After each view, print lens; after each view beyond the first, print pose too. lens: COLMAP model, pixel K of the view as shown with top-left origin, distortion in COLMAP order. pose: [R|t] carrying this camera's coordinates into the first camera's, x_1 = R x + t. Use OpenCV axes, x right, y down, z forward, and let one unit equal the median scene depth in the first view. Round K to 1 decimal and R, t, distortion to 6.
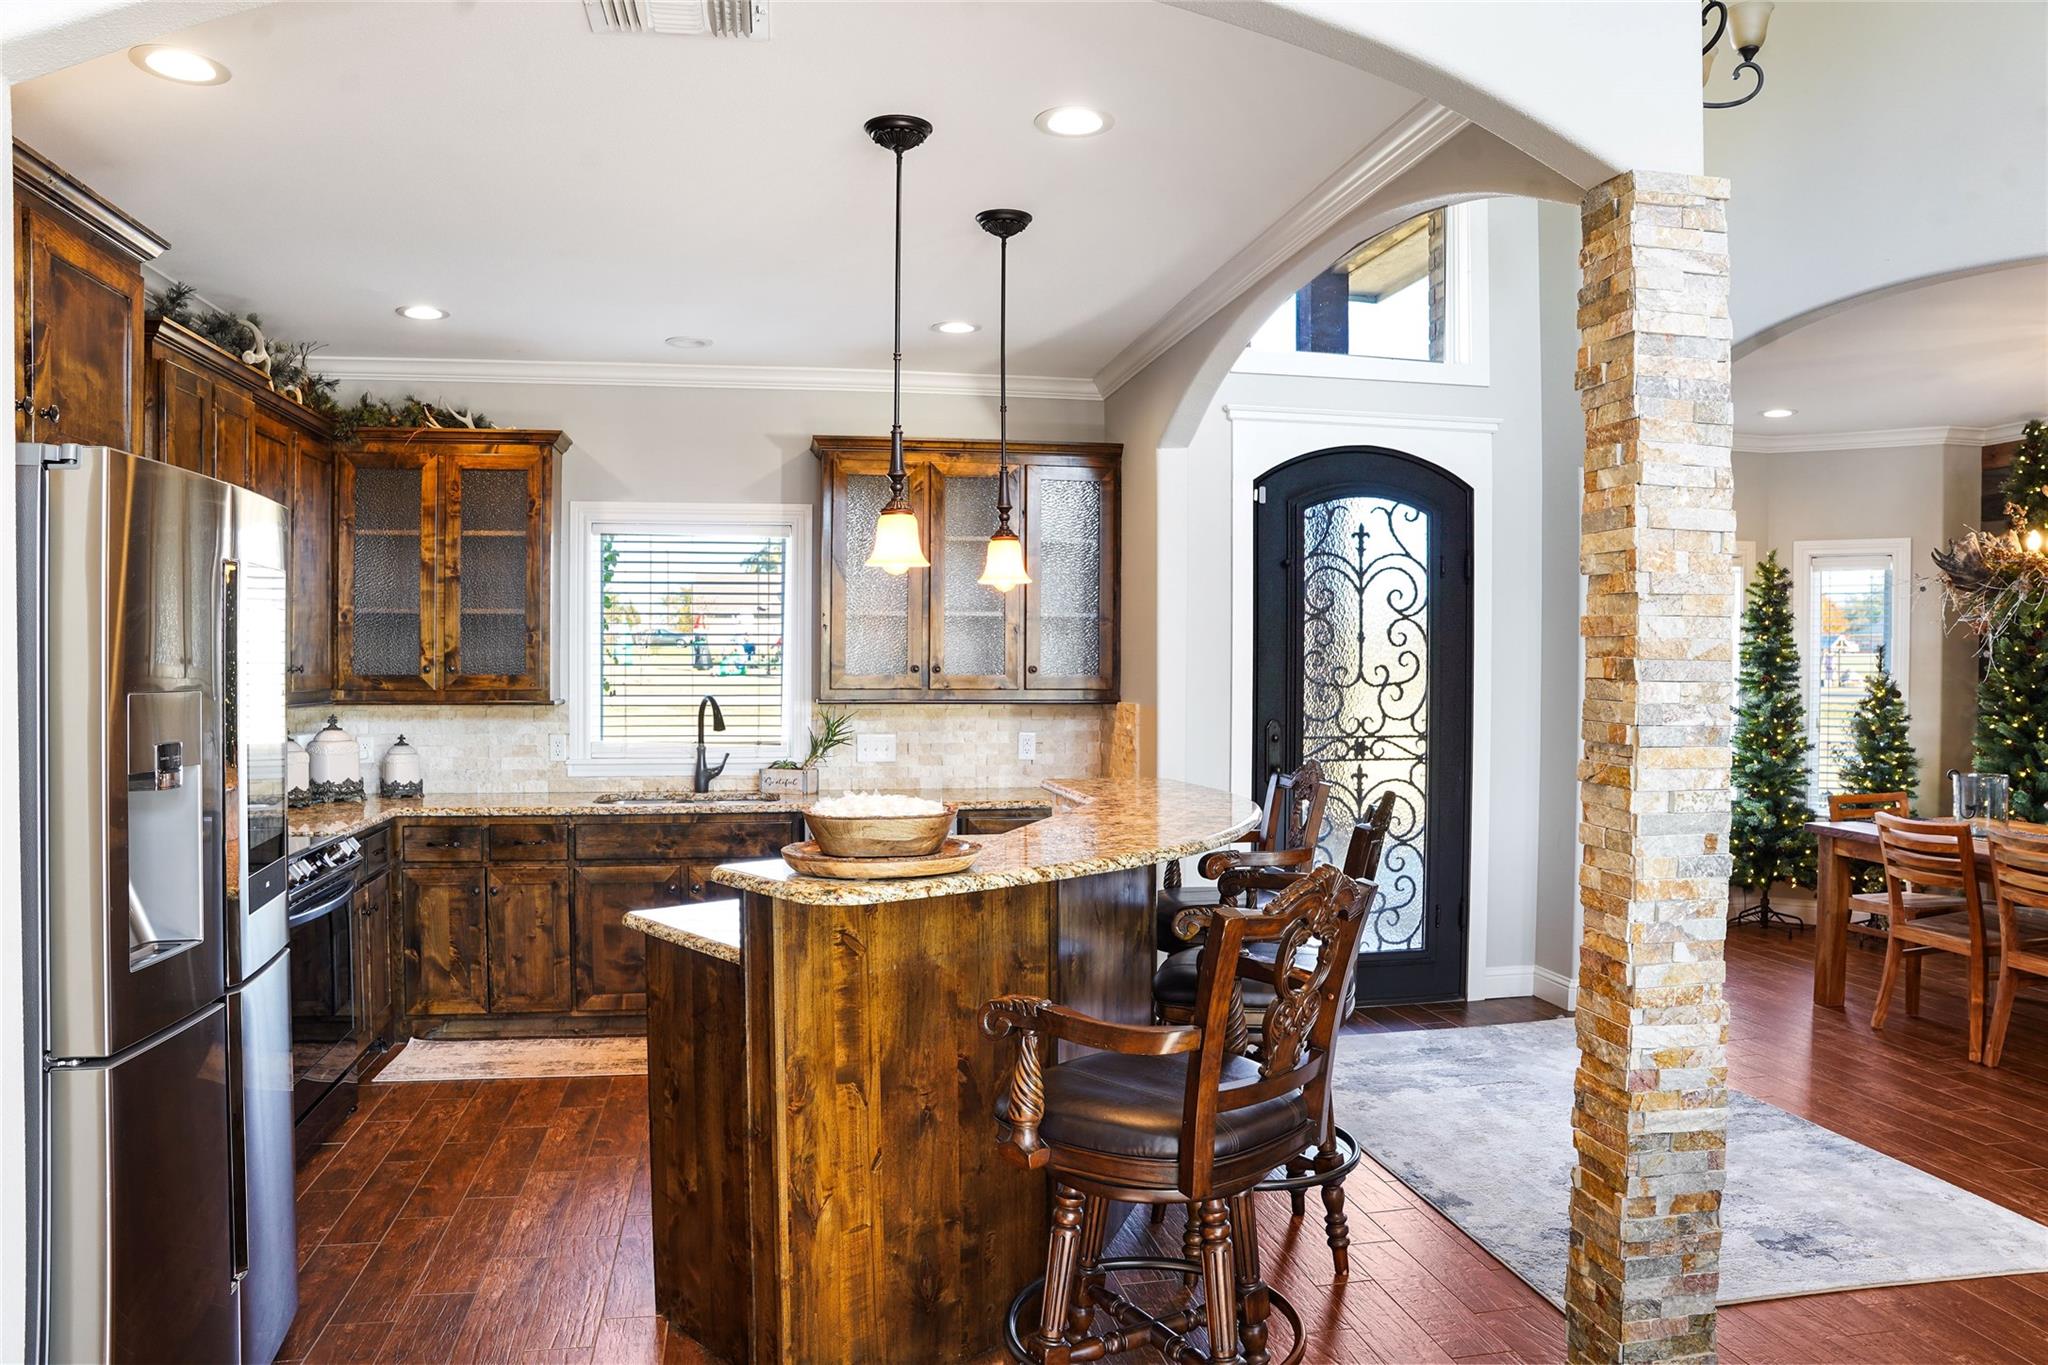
lens RADIAL K [[1398.4, 0, 1024.0], [0, 1398.4, 682.5], [0, 0, 1]] dist [-0.175963, 0.142509]
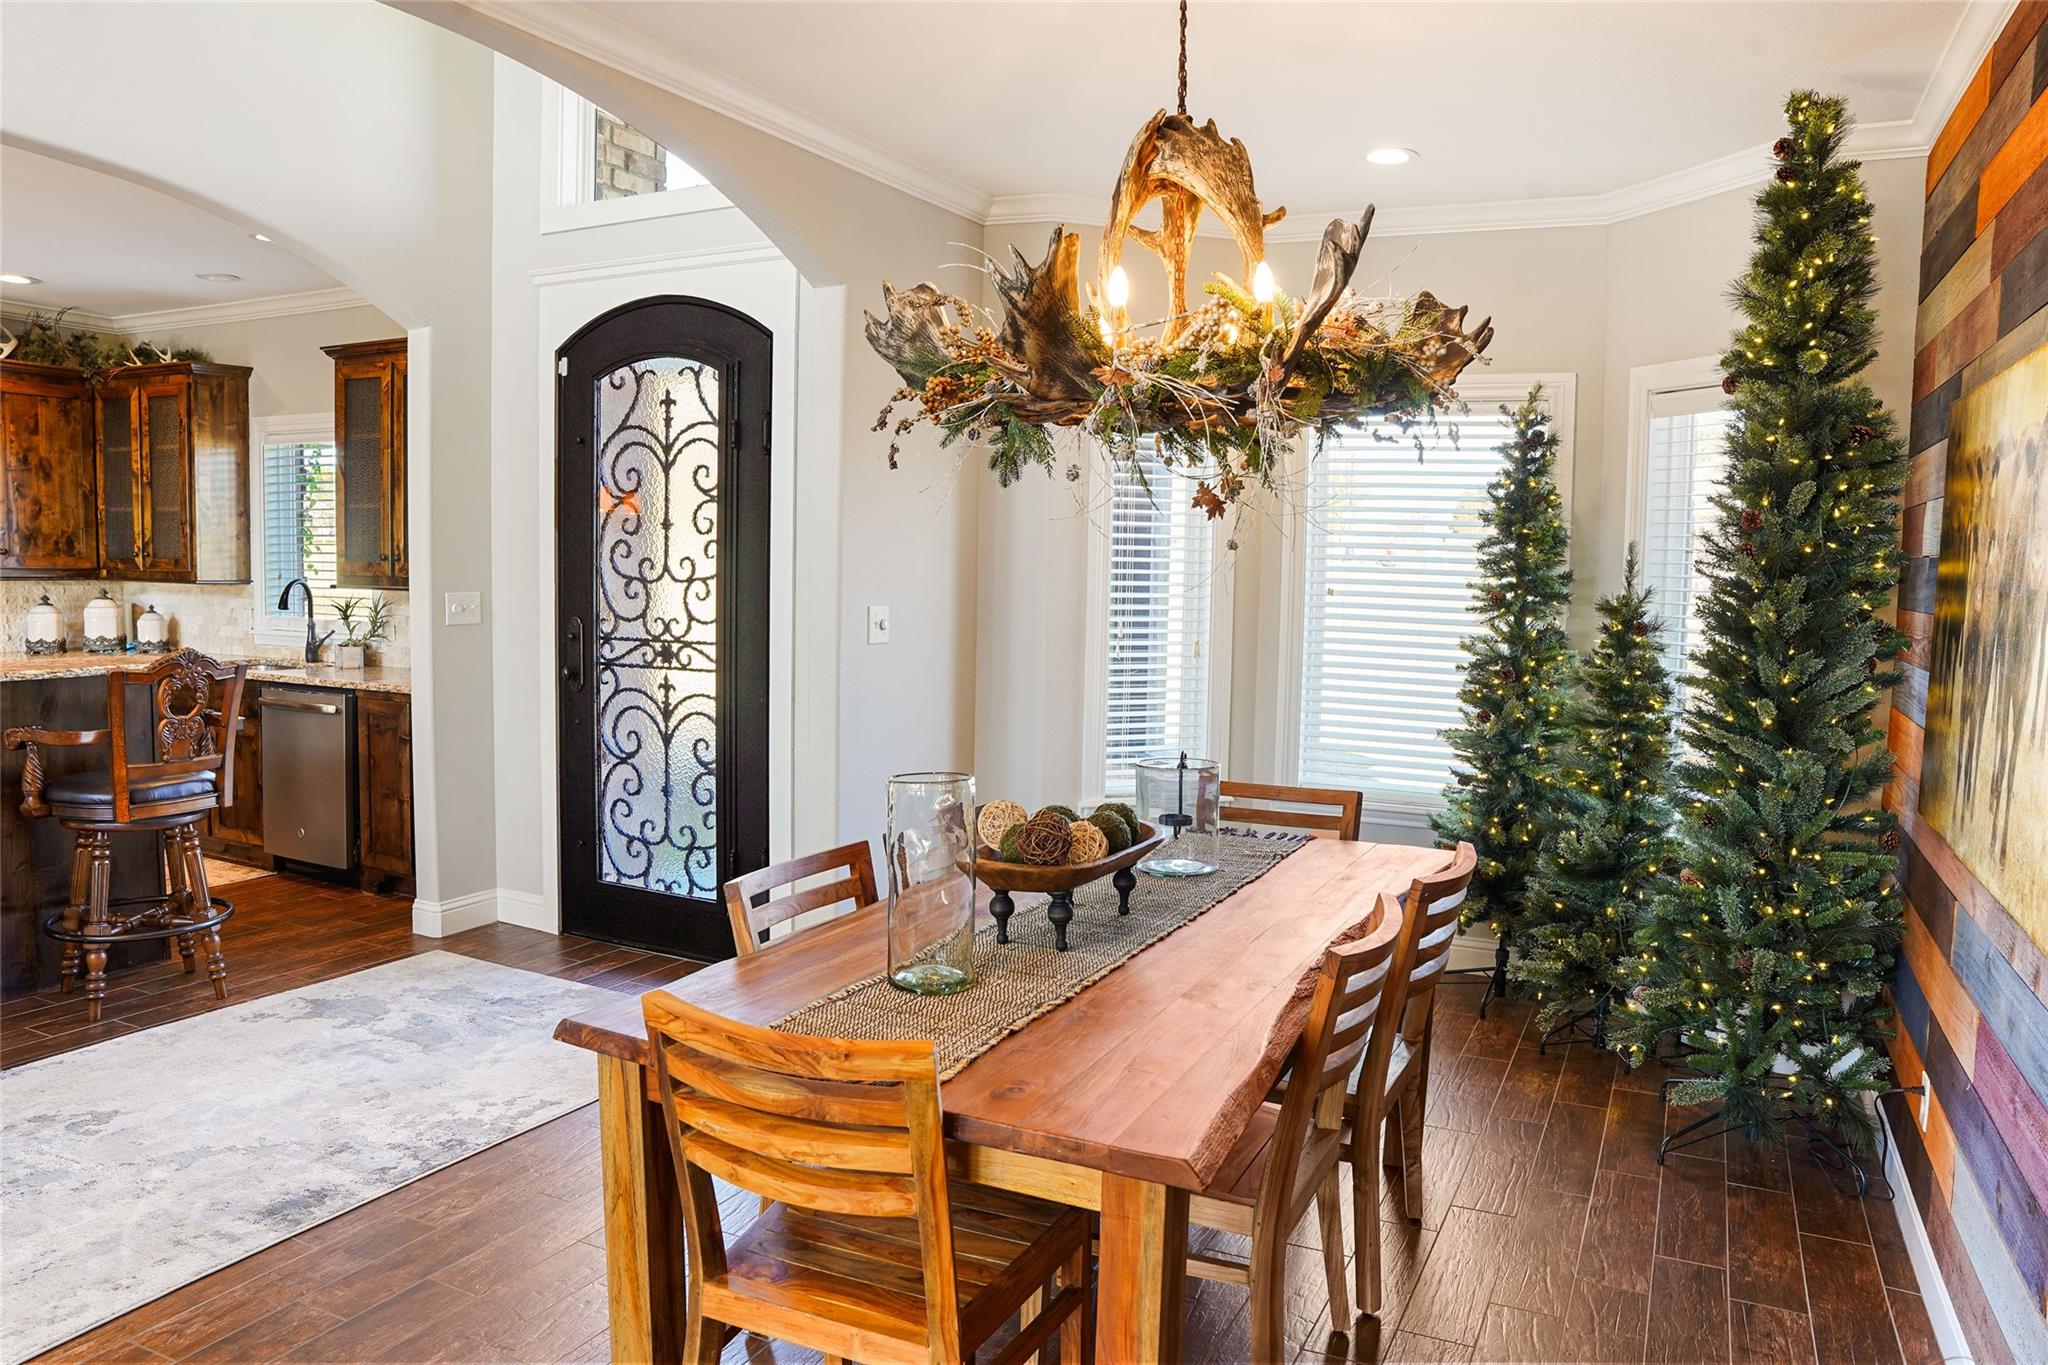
lens RADIAL K [[1398.4, 0, 1024.0], [0, 1398.4, 682.5], [0, 0, 1]] dist [-0.175963, 0.142509]
pose [[0.797121, 0.066457, -0.600152, 0.930073], [-0.023115, 0.996555, 0.079651, -0.008155], [0.603377, -0.049619, 0.795911, 0.455367]]
